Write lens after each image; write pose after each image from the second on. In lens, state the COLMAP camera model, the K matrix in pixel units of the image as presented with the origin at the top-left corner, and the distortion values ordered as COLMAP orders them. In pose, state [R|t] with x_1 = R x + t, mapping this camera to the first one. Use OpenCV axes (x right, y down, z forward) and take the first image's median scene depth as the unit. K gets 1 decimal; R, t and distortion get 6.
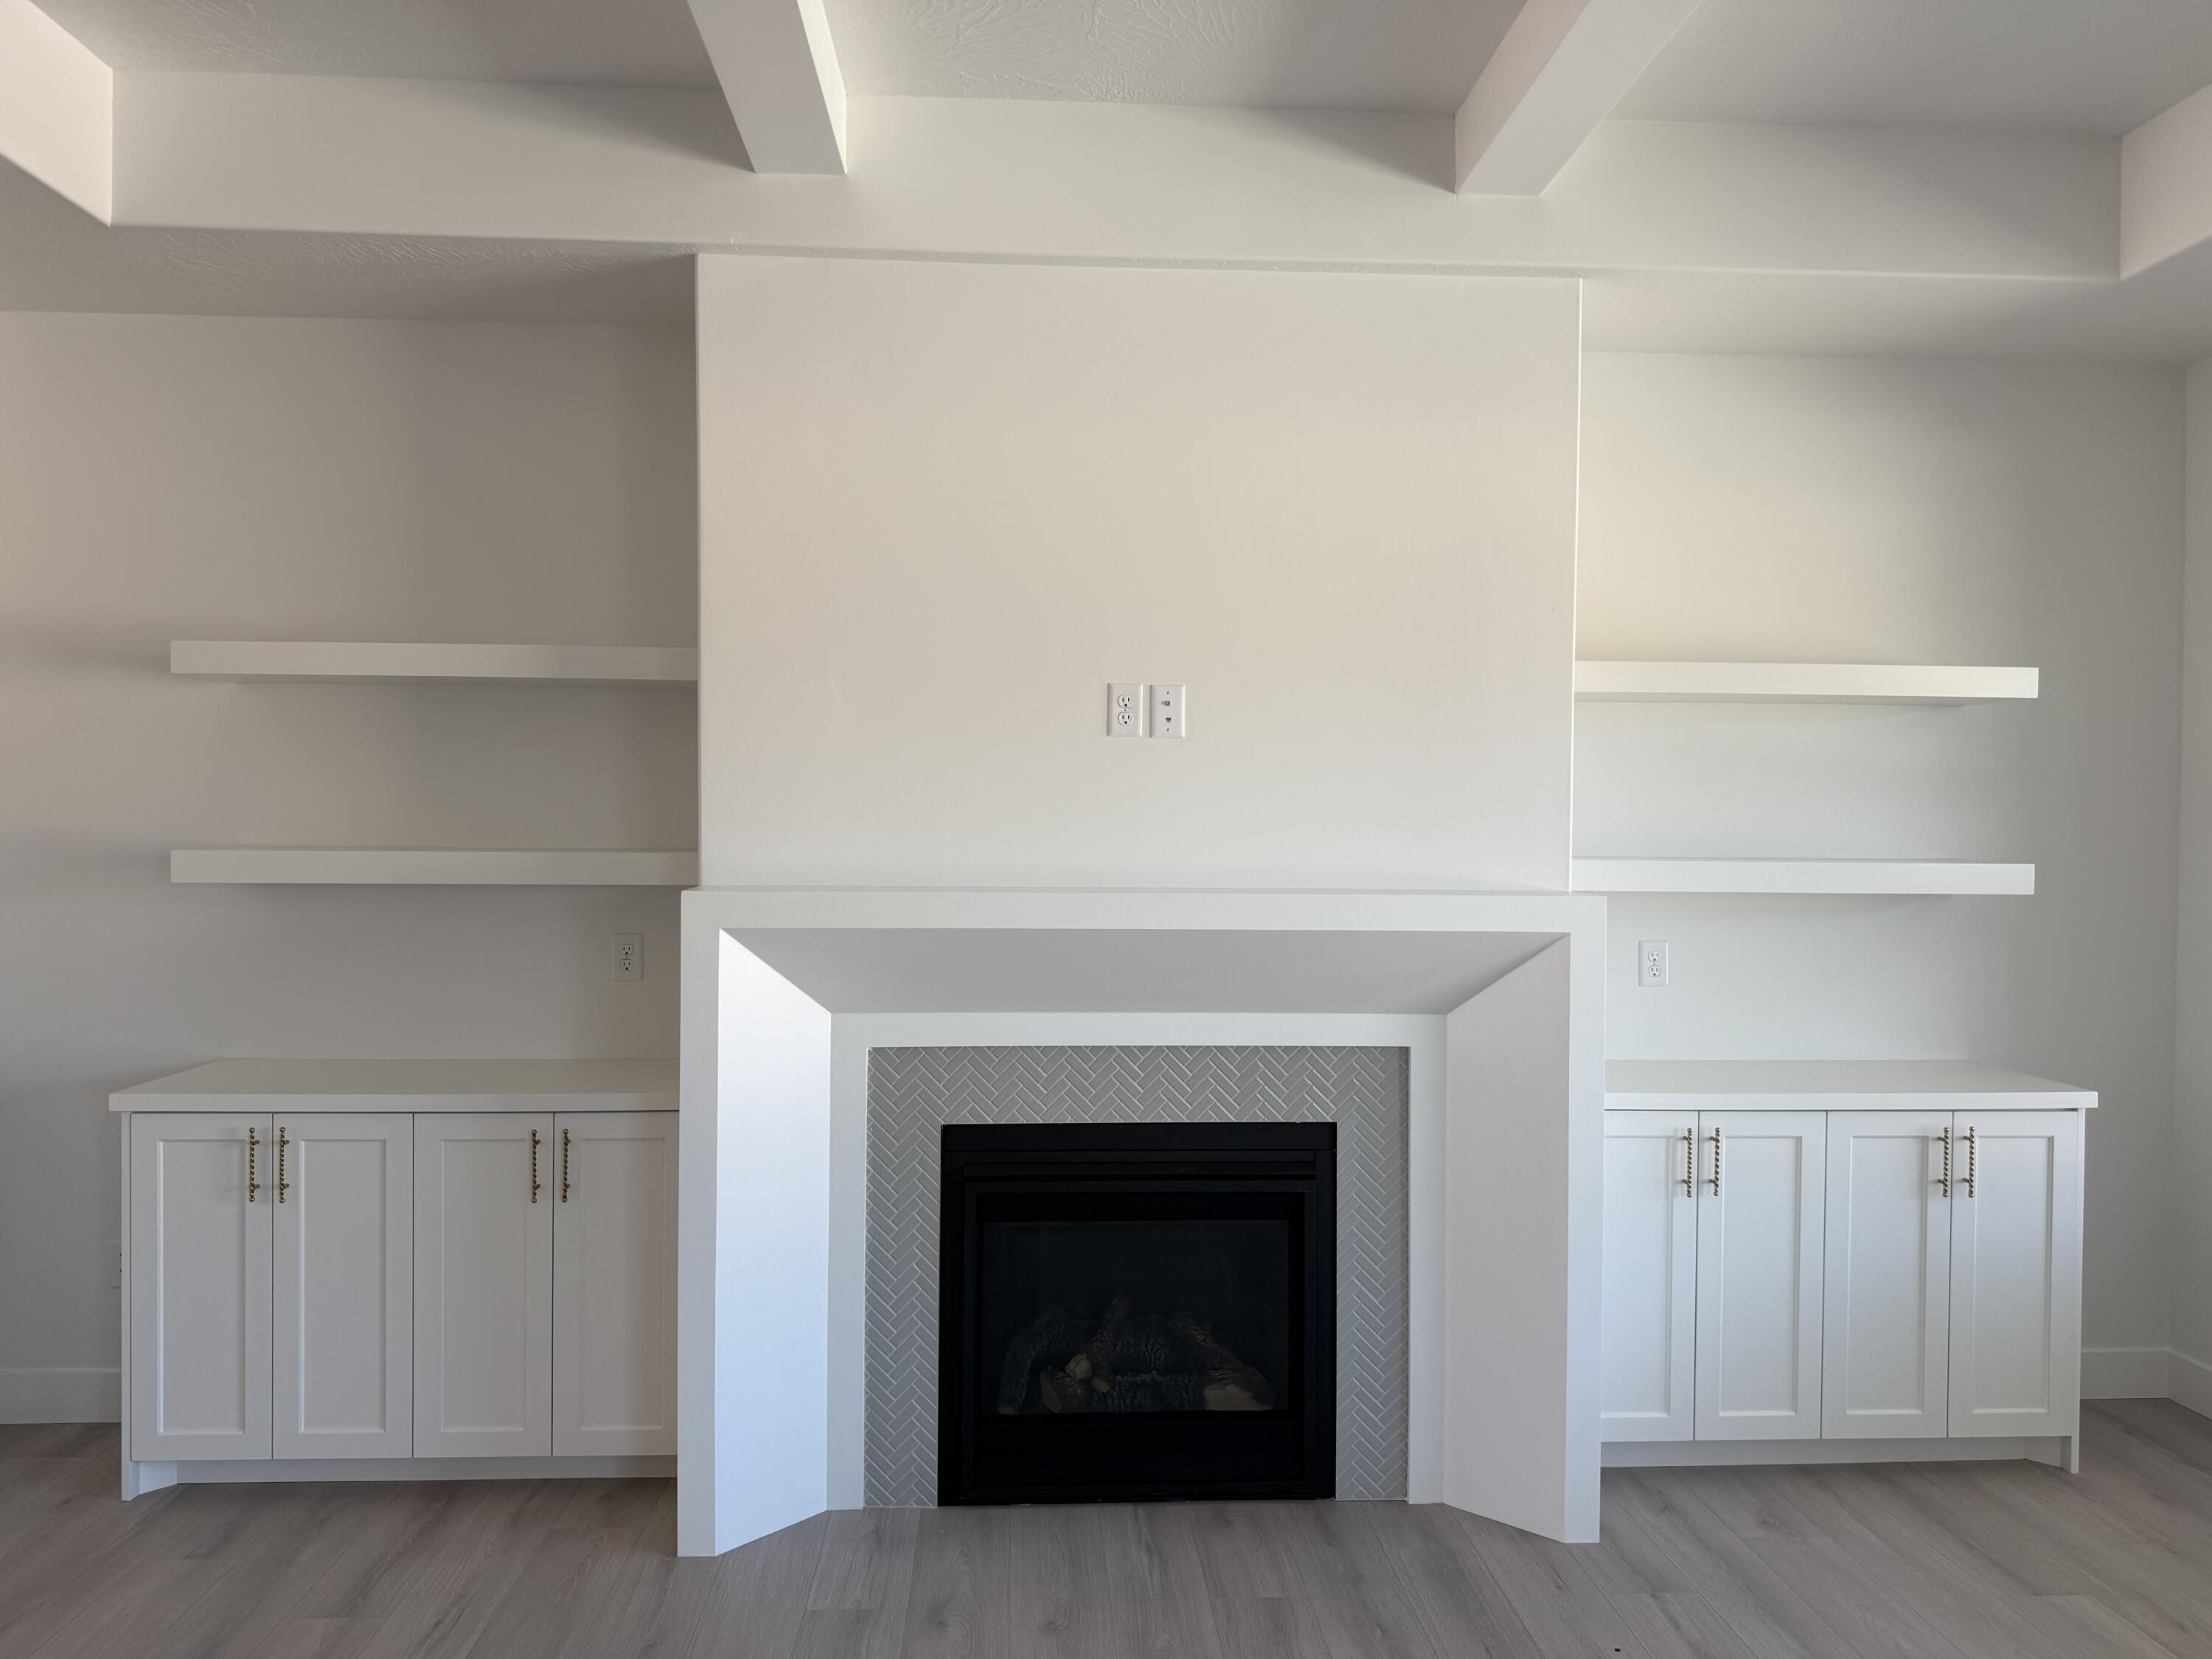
lens RADIAL K [[1526.7, 0, 1106.0], [0, 1526.7, 829.5], [0, 0, 1]] dist [0.119894, -0.169222]
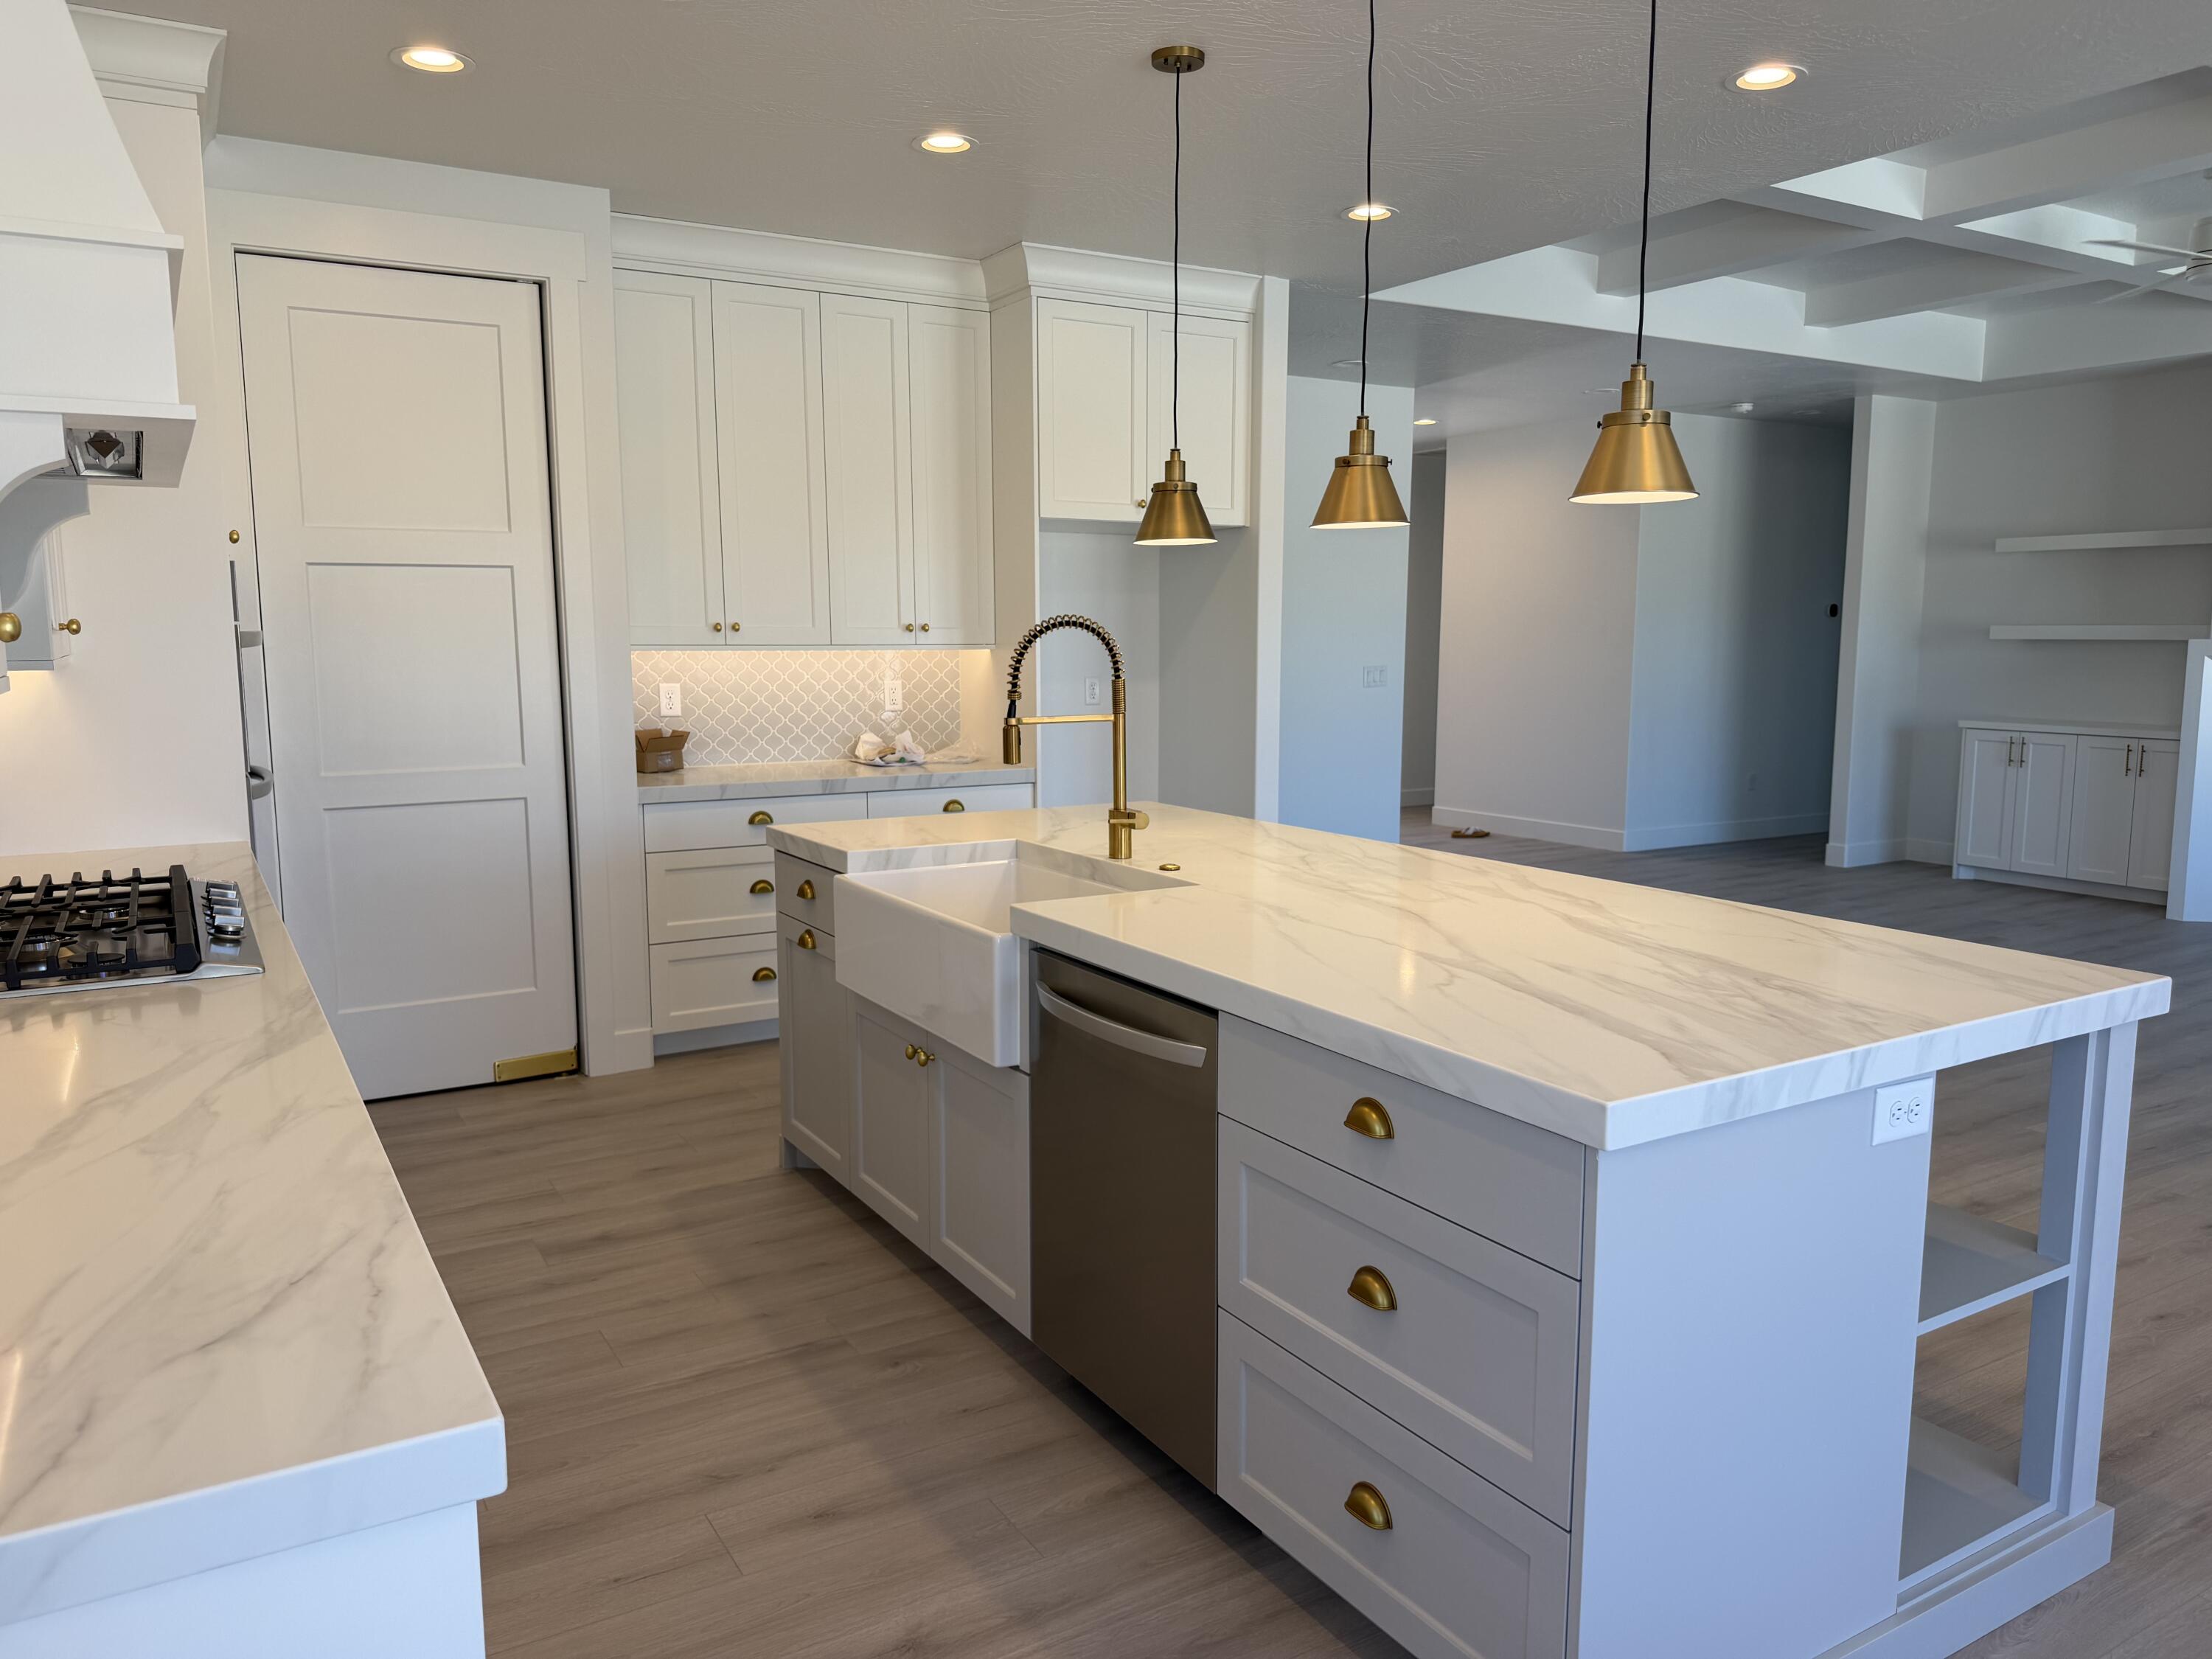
lens RADIAL K [[1559.4, 0, 1107.4], [0, 1559.4, 838.6], [0, 0, 1]] dist [0.157287, -0.286367]
pose [[0.471893, 0.109775, -0.874795, 1.014769], [-0.001100, 0.992291, 0.123925, 0.038897], [0.881655, -0.057517, 0.468376, -1.477595]]
